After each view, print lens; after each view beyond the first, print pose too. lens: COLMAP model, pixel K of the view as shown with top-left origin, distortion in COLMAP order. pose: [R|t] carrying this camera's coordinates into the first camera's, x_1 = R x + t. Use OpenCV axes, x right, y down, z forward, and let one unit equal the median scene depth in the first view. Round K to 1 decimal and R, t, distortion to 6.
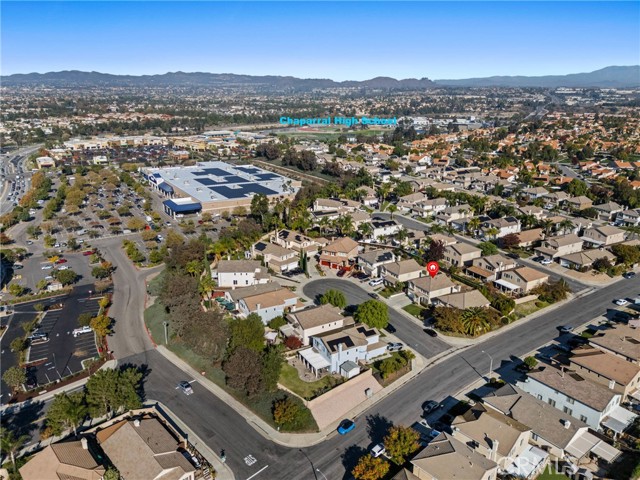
lens RADIAL K [[477.4, 0, 321.3], [0, 477.4, 238.8], [0, 0, 1]] dist [0.086556, -0.087272]
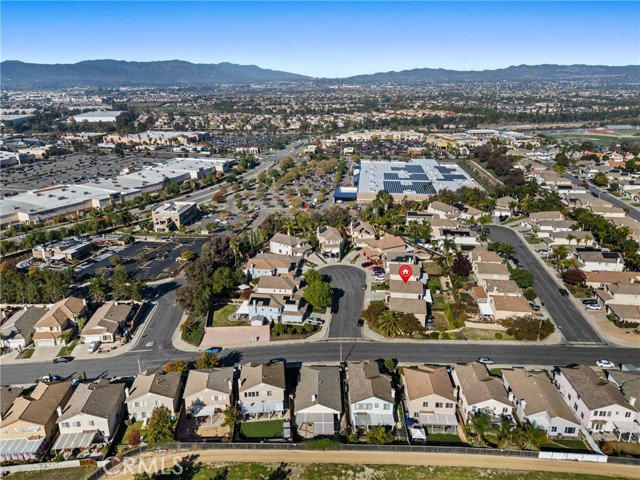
lens RADIAL K [[477.4, 0, 321.3], [0, 477.4, 238.8], [0, 0, 1]] dist [0.086556, -0.087272]
pose [[0.790943, 0.182851, -0.583930, 0.306325], [-0.176124, 0.981952, 0.068923, -0.023910], [0.585994, 0.048330, 0.808873, 0.008175]]
